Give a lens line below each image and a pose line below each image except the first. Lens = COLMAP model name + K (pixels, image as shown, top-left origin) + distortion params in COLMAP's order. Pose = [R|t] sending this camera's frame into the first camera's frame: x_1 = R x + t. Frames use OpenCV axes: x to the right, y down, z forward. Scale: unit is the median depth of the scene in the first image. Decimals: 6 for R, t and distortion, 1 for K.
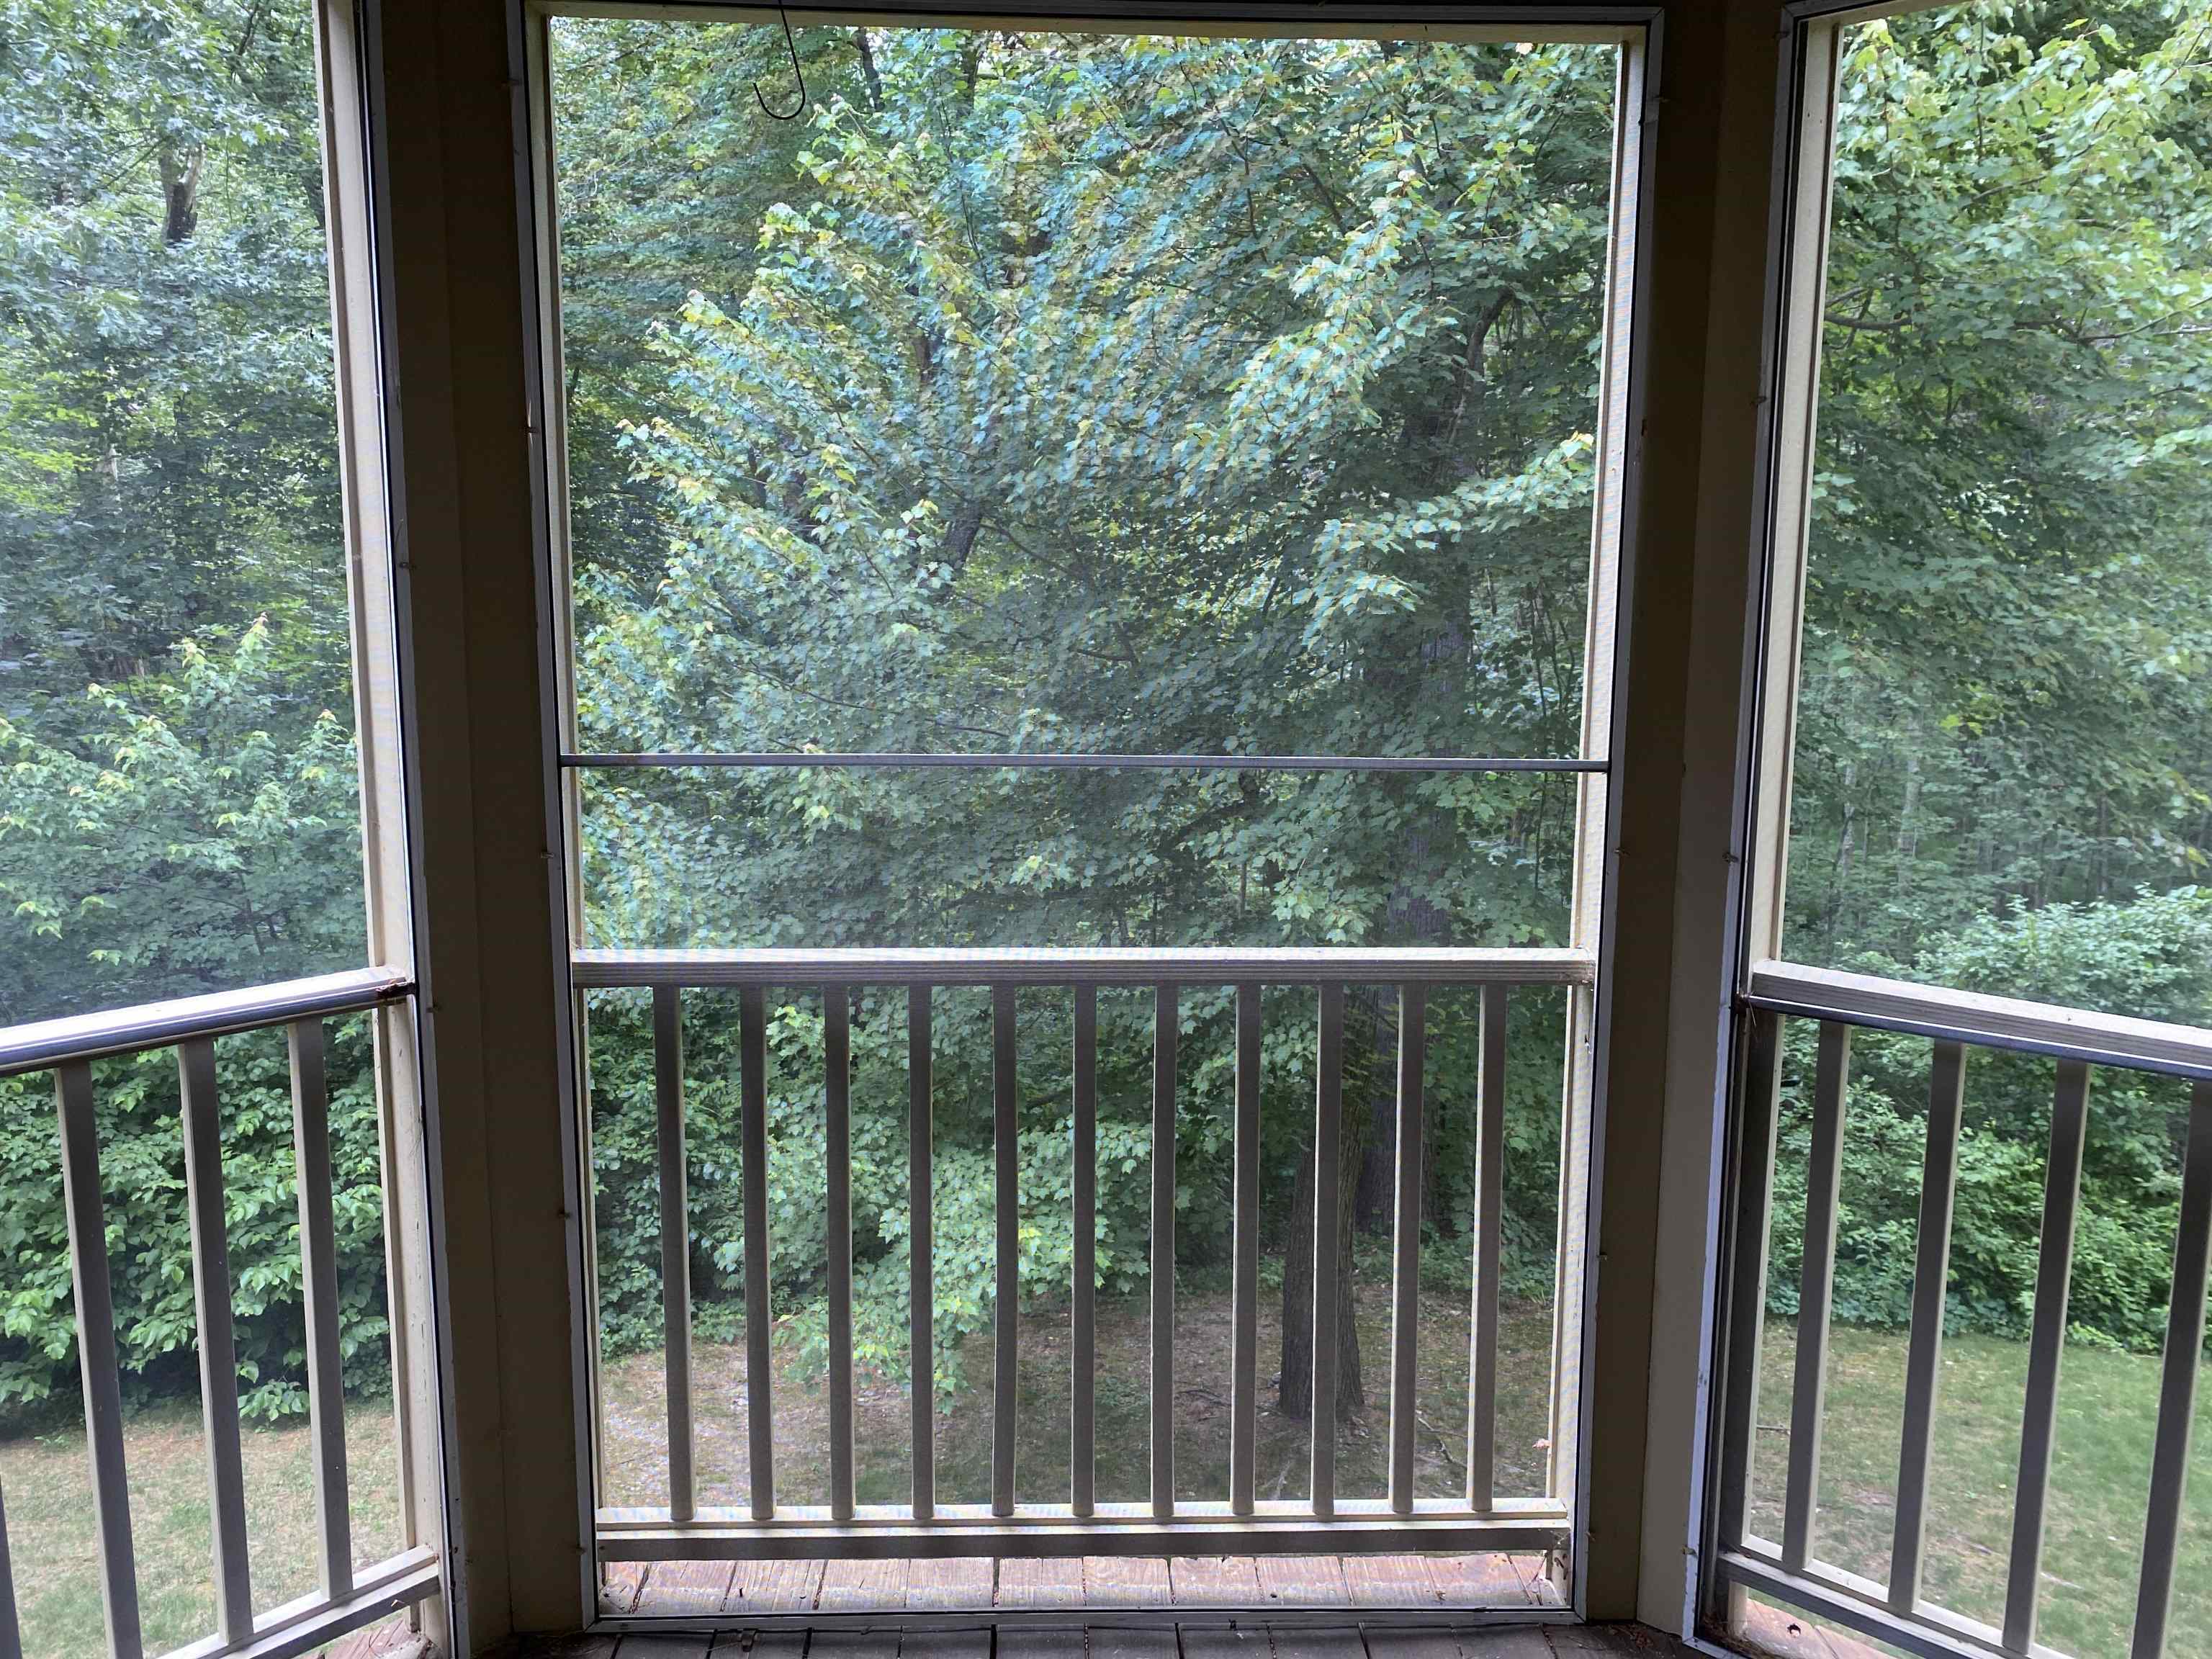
lens RADIAL K [[1656.2, 0, 1110.8], [0, 1656.2, 833.6], [0, 0, 1]] dist [0.010855, -0.007443]
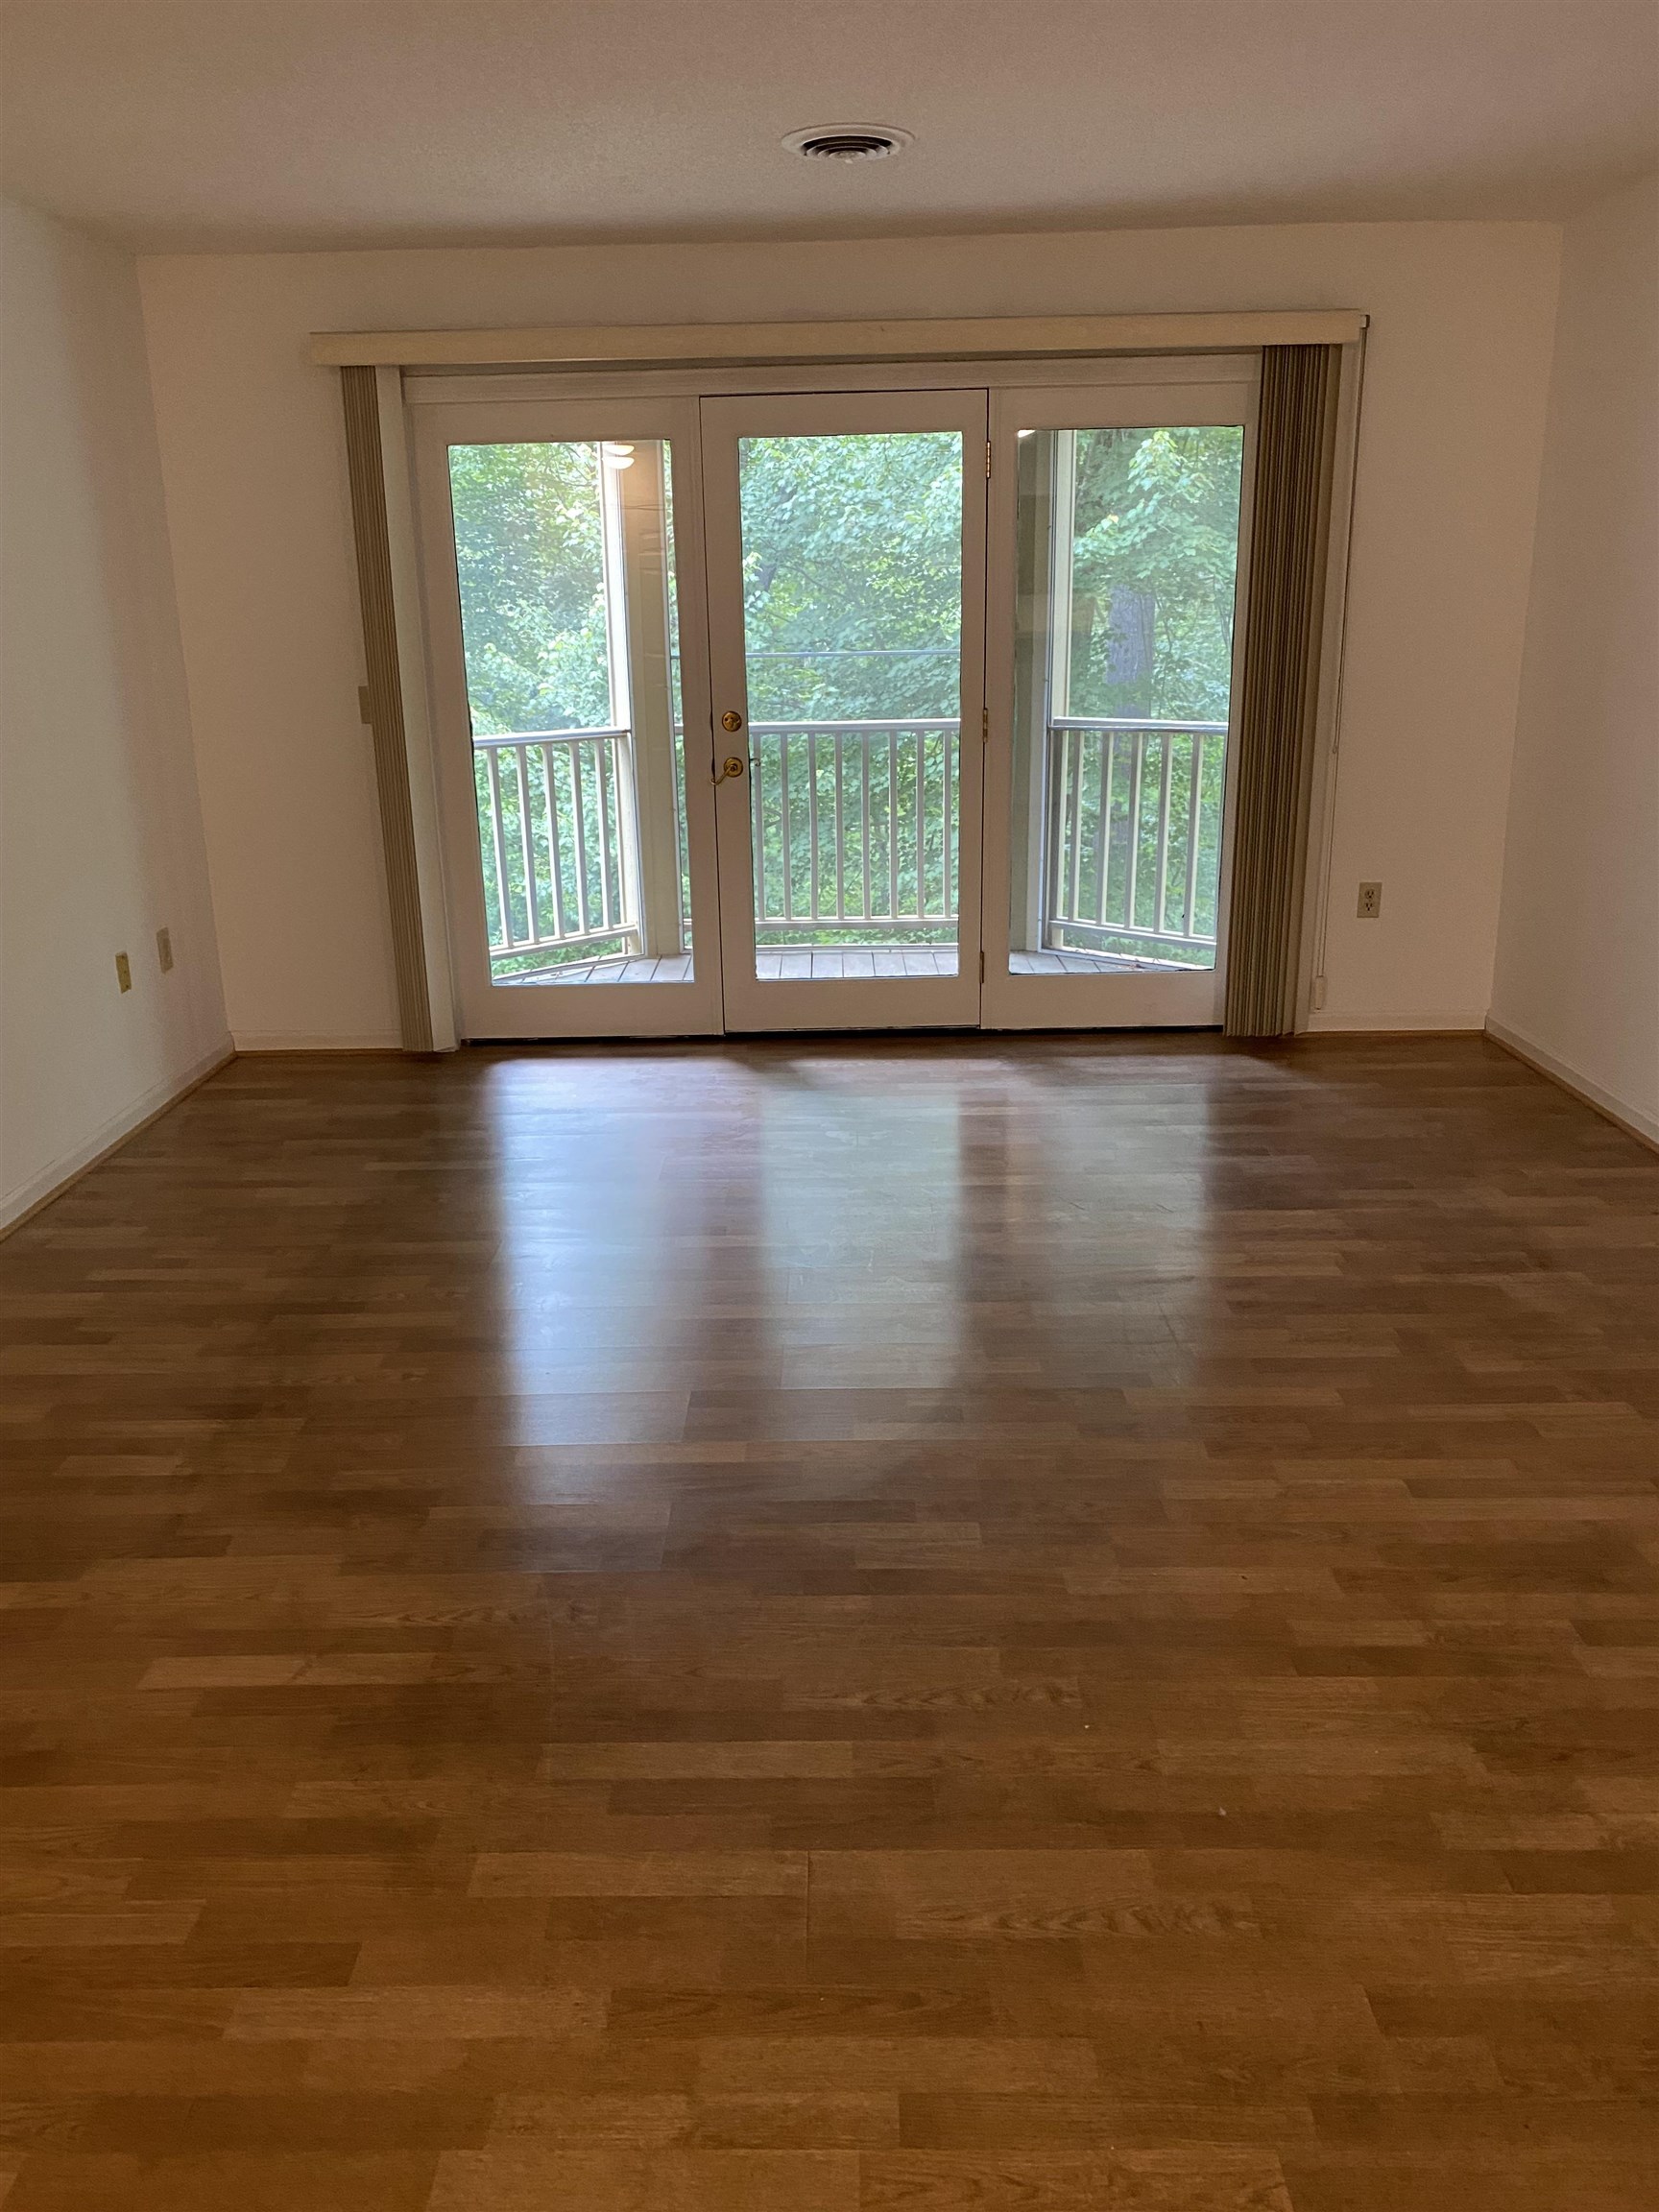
lens RADIAL K [[1656.2, 0, 816.1], [0, 1656.2, 1099.5], [0, 0, 1]] dist [0.010855, -0.007443]
pose [[0.998448, -0.009088, -0.054948, 0.038061], [0.016449, 0.990705, 0.135029, 0.123051], [0.053210, -0.135723, 0.989317, -0.749205]]
